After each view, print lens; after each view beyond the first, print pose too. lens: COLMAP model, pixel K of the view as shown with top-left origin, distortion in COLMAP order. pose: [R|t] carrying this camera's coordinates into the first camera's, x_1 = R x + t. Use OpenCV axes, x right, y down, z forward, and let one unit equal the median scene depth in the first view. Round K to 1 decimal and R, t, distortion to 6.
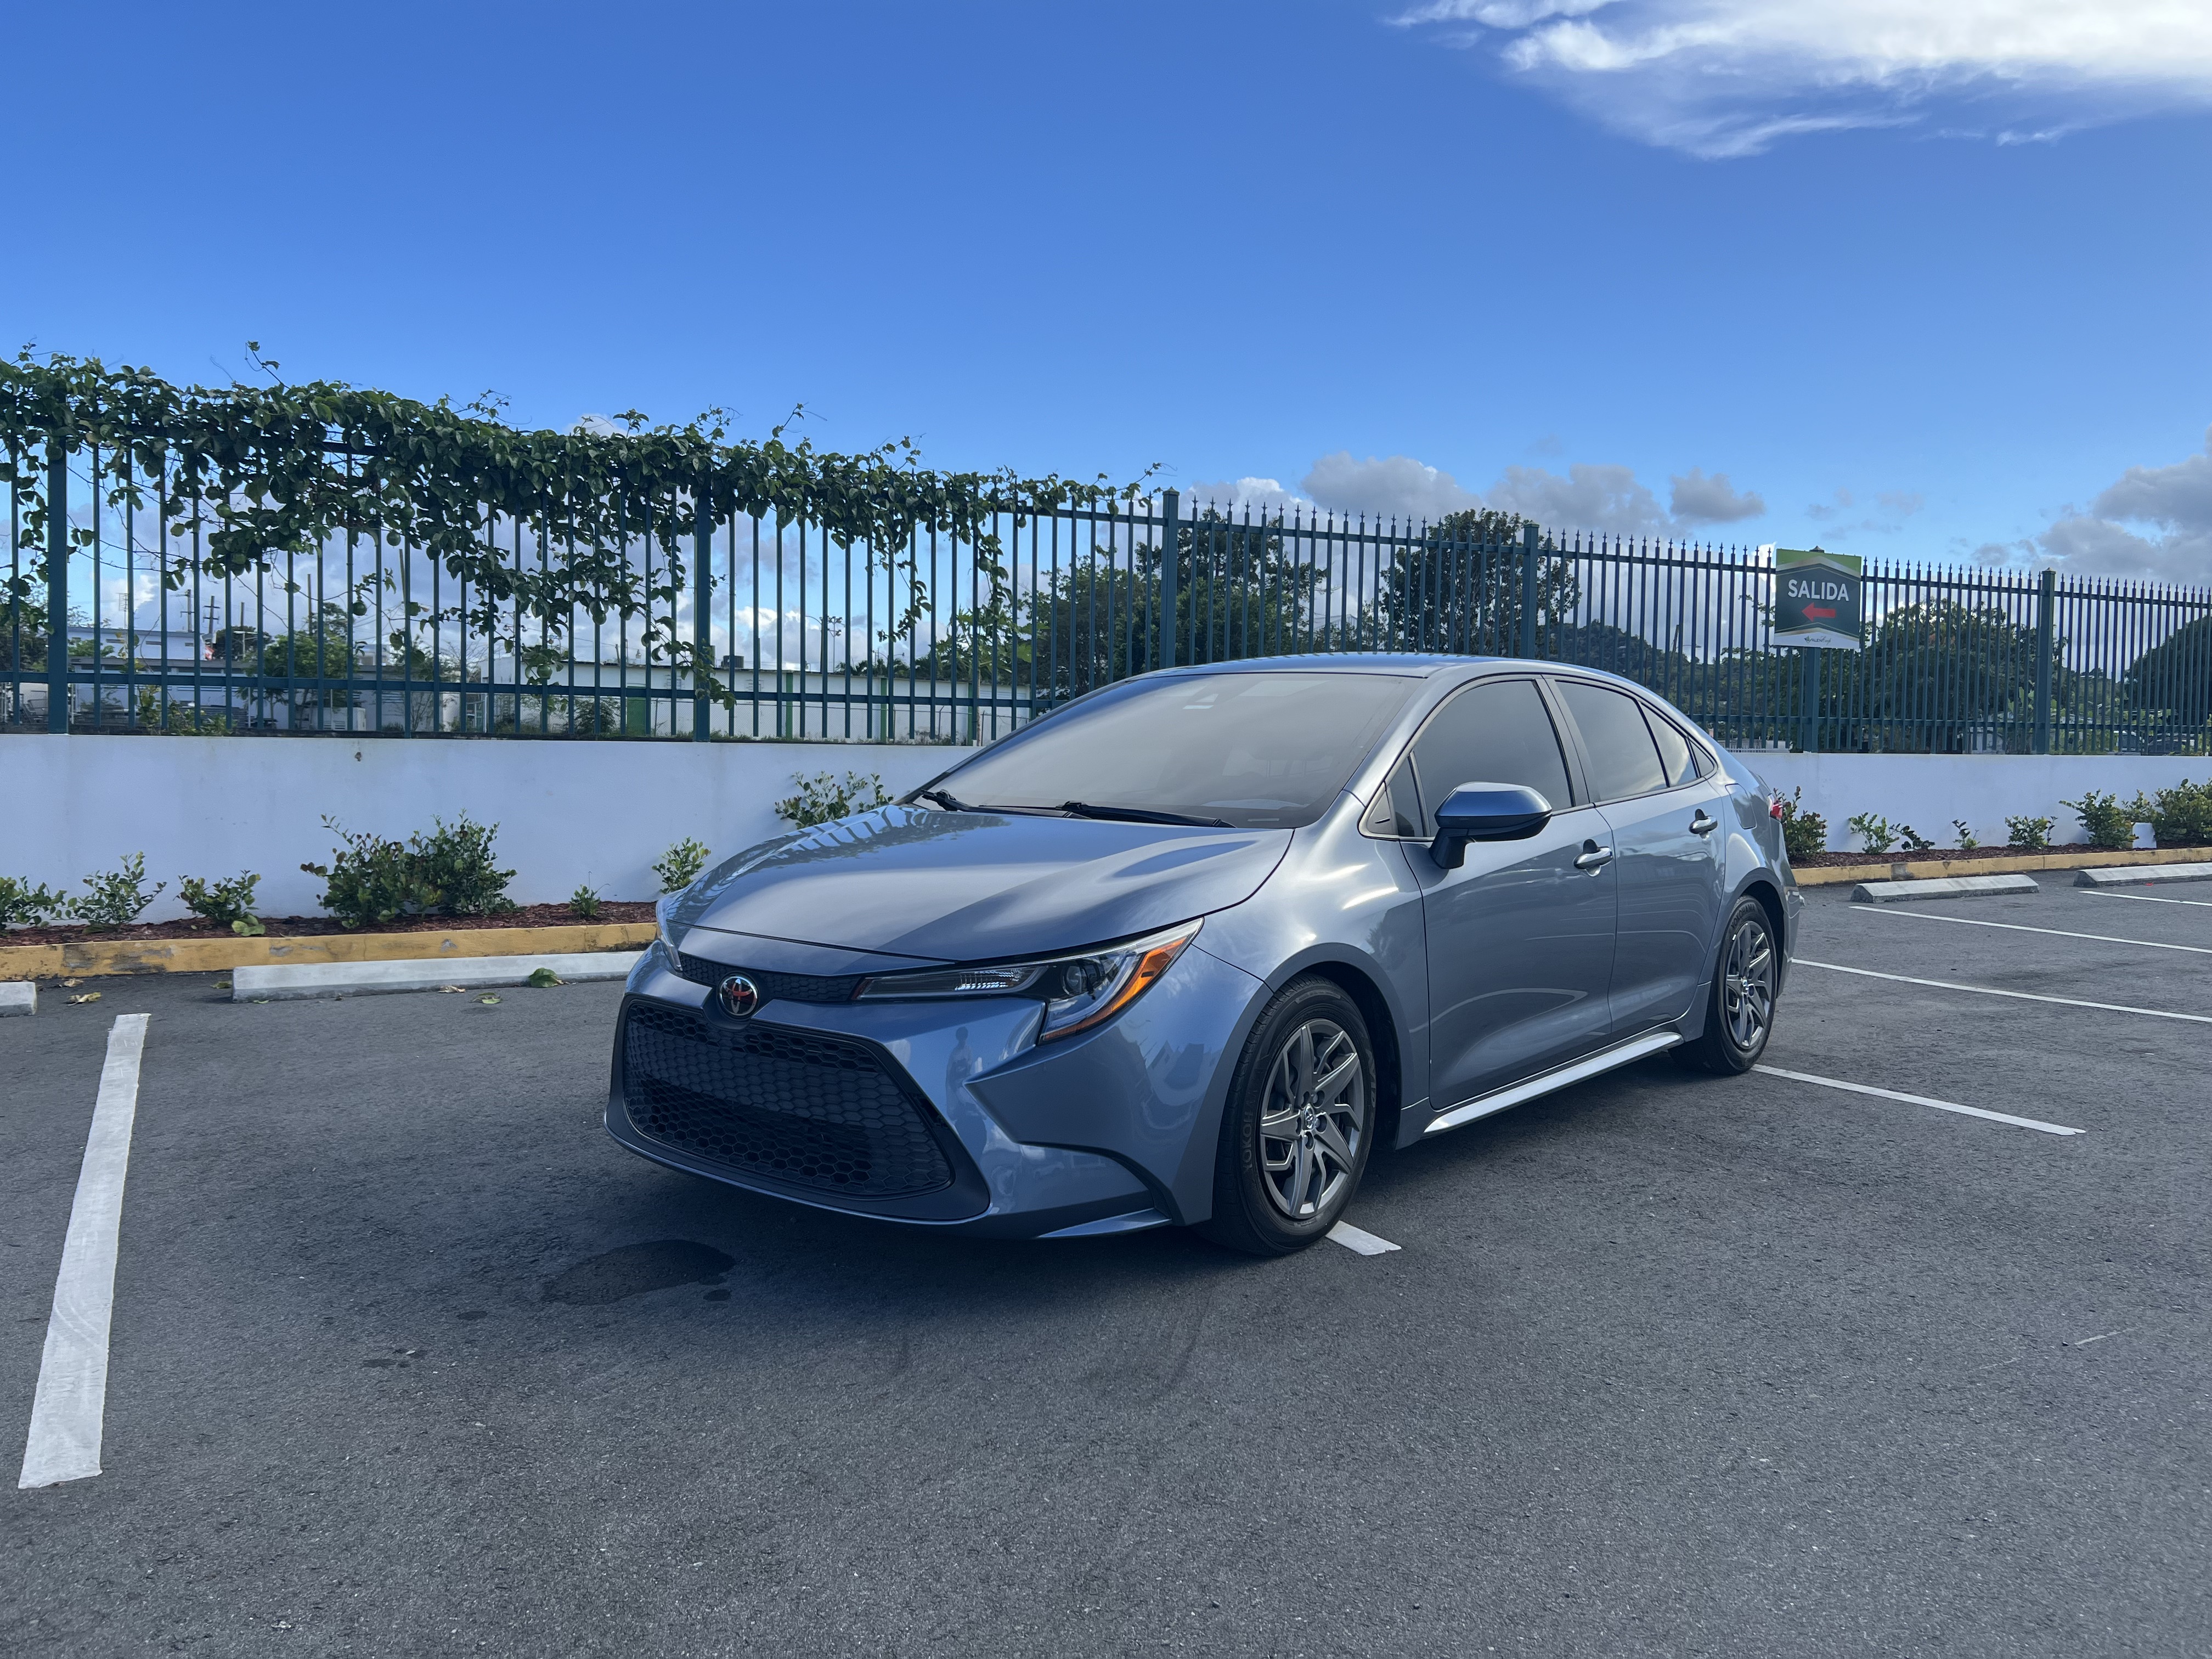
lens RADIAL K [[1665.7, 0, 1096.1], [0, 1665.7, 829.2], [0, 0, 1]] dist [0.041165, -0.041284]
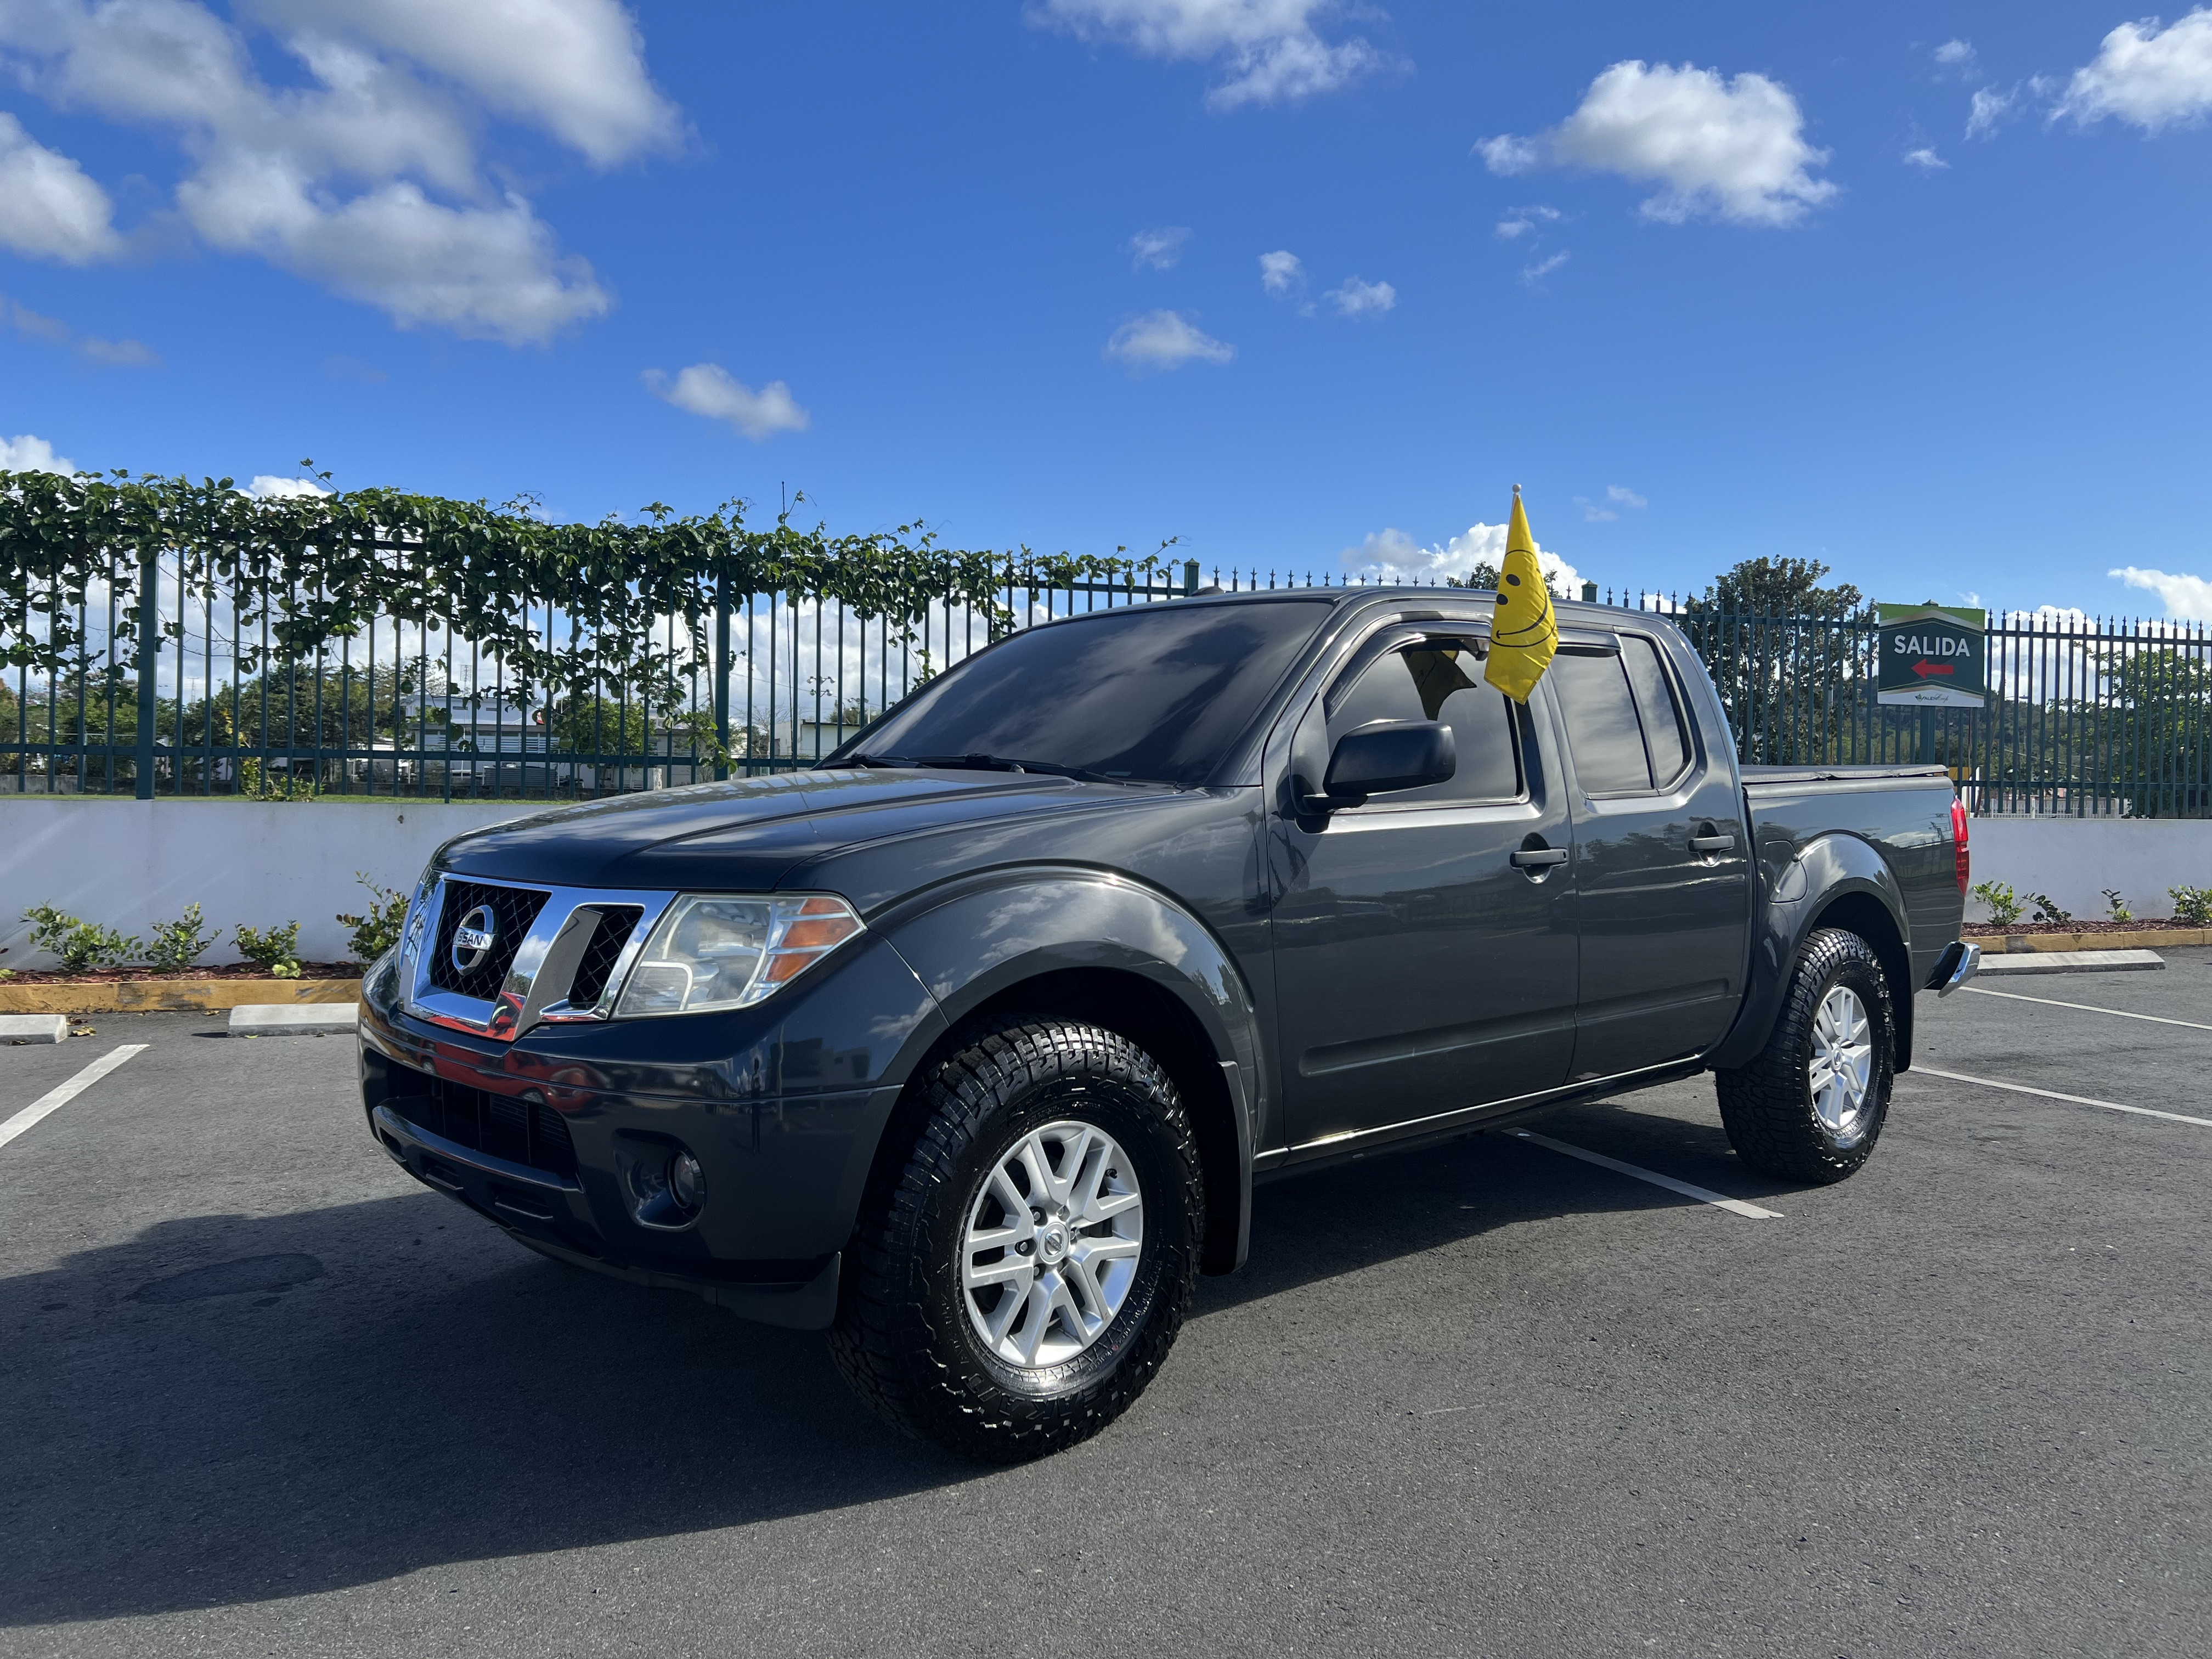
lens RADIAL K [[1665.7, 0, 1116.0], [0, 1665.7, 819.3], [0, 0, 1]] dist [0.041165, -0.041284]
pose [[0.985373, 0.003157, -0.170385, 0.223520], [-0.009887, 0.999203, -0.038669, -0.004963], [0.170127, 0.039788, 0.984619, -0.018164]]
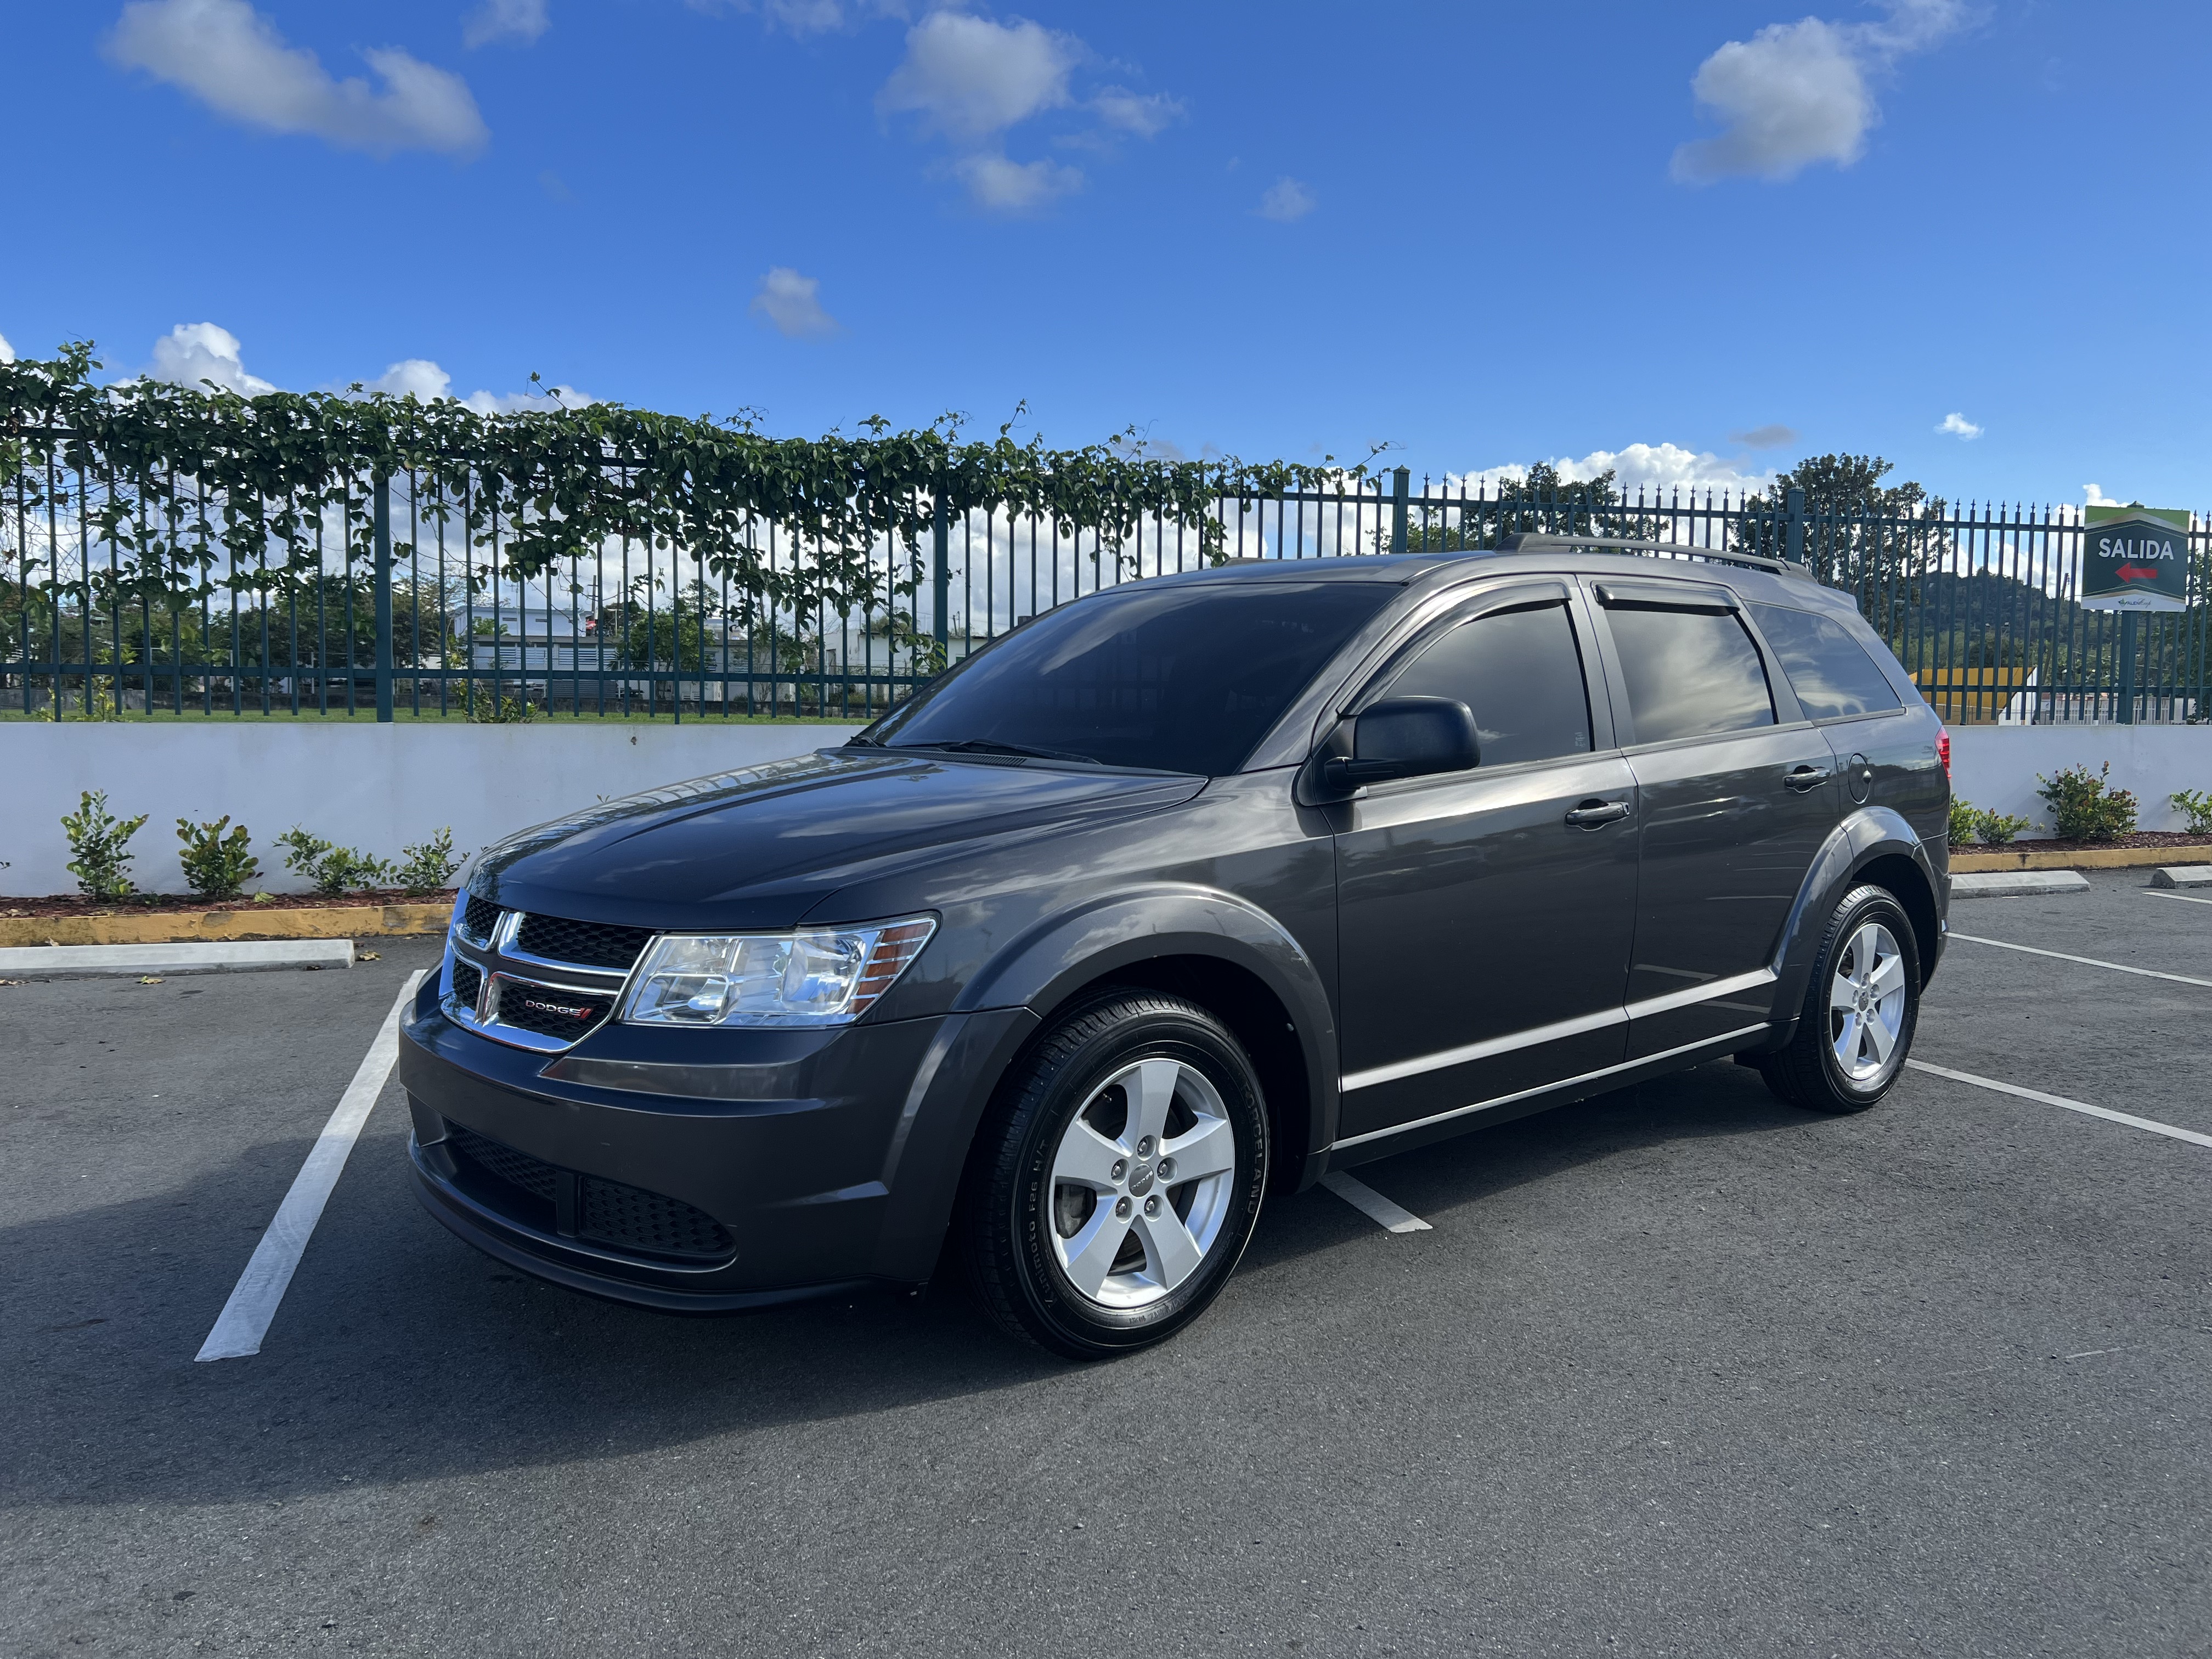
lens RADIAL K [[1665.7, 0, 1118.1], [0, 1665.7, 828.5], [0, 0, 1]] dist [0.041165, -0.041284]
pose [[0.982865, 0.007519, -0.184173, 0.082179], [-0.003417, 0.999739, 0.022577, -0.011539], [0.184295, -0.021561, 0.982634, -0.031811]]
